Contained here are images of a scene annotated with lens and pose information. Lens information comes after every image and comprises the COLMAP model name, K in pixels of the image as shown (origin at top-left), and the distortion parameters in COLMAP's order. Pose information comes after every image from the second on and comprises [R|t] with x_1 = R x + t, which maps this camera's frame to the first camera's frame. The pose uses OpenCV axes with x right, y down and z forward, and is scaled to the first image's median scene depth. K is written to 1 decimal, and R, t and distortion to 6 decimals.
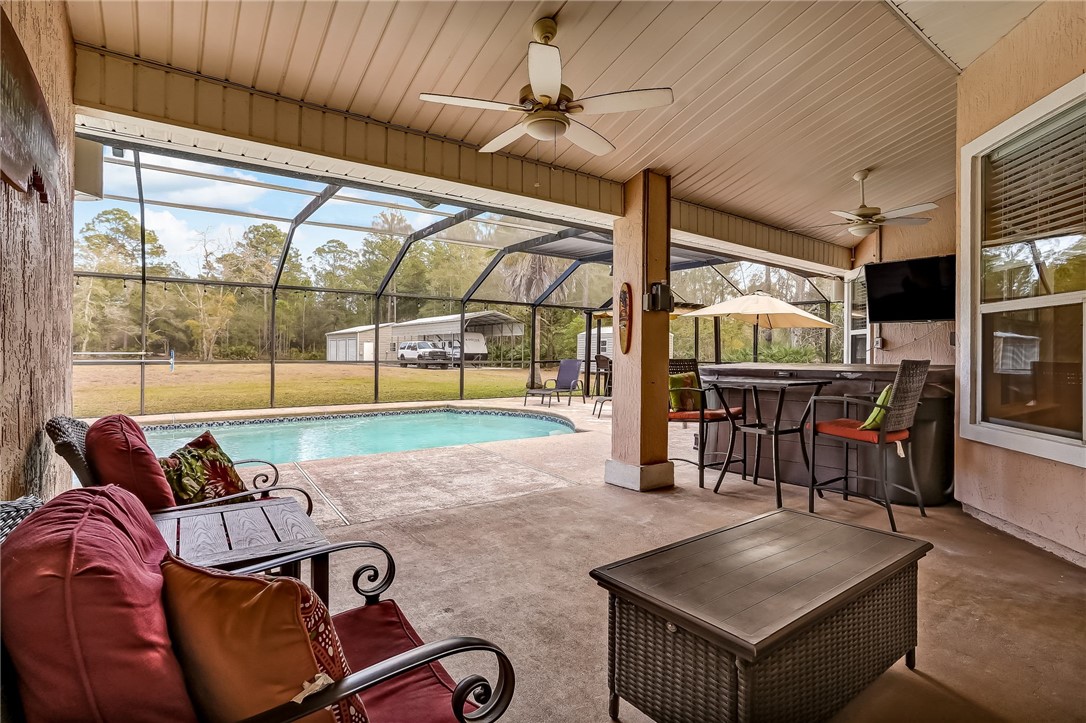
lens RADIAL K [[546.5, 0, 540.1], [0, 546.5, 356.6], [0, 0, 1]] dist [-0.018651, 0.005943]
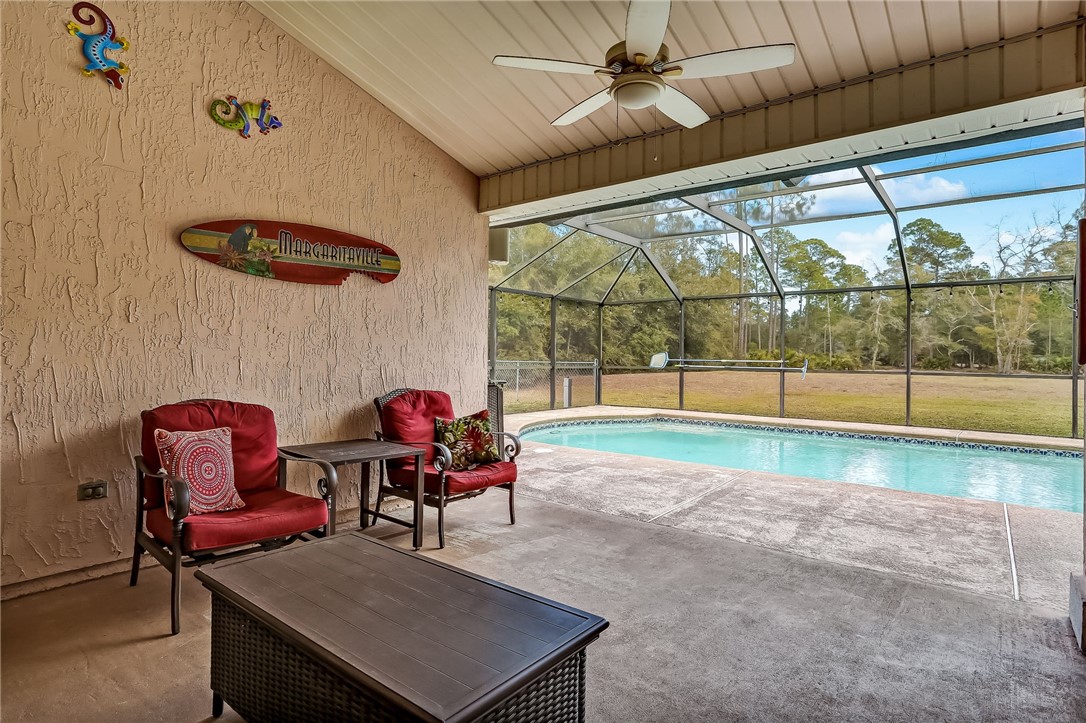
lens RADIAL K [[583.3, 0, 539.7], [0, 583.3, 358.5], [0, 0, 1]] dist [0.000479, 0.000949]
pose [[0.257309, 0.000931, -0.966329, 0.277584], [-0.017761, 0.999835, -0.003766, 0.000470], [0.966166, 0.018132, 0.257283, 0.202669]]
